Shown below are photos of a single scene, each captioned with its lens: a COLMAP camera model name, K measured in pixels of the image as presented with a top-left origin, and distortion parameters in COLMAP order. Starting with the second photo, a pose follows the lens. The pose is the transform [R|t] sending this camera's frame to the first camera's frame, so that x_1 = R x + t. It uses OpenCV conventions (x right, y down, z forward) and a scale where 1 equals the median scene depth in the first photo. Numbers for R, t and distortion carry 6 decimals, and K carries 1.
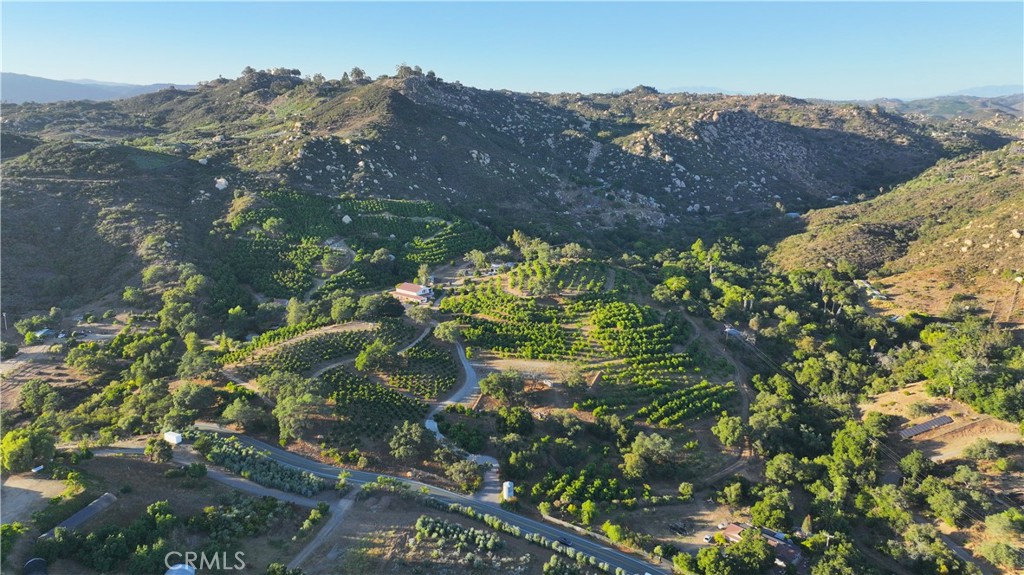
lens RADIAL K [[715.4, 0, 511.9], [0, 715.4, 286.2], [0, 0, 1]] dist [0.000763, -0.002897]
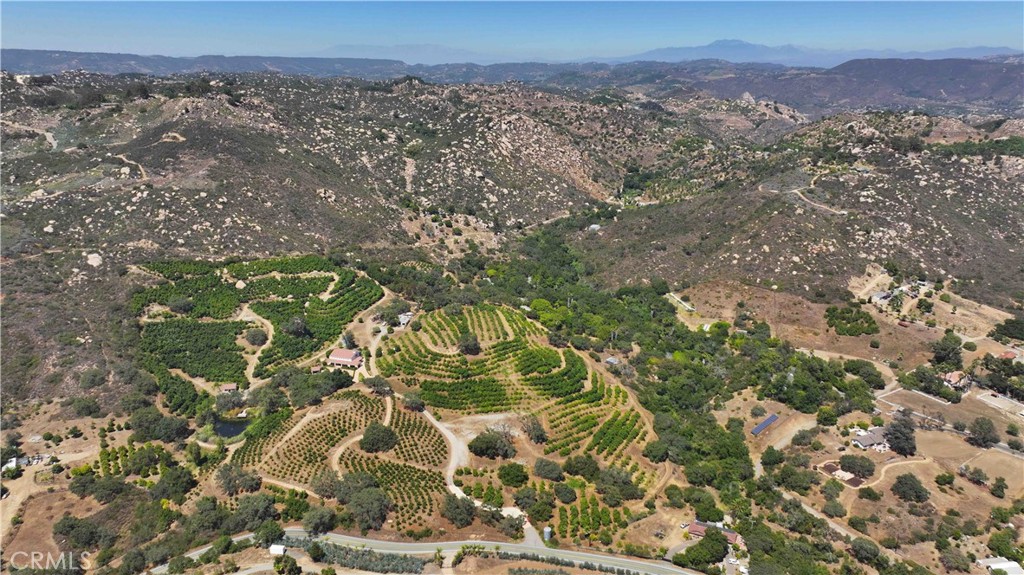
lens RADIAL K [[715.4, 0, 512.4], [0, 715.4, 288.9], [0, 0, 1]] dist [0.000763, -0.002897]
pose [[0.932628, -0.106477, 0.344773, -0.136341], [0.084972, 0.993408, 0.076942, -0.082373], [-0.350693, -0.042462, 0.935527, -0.071686]]
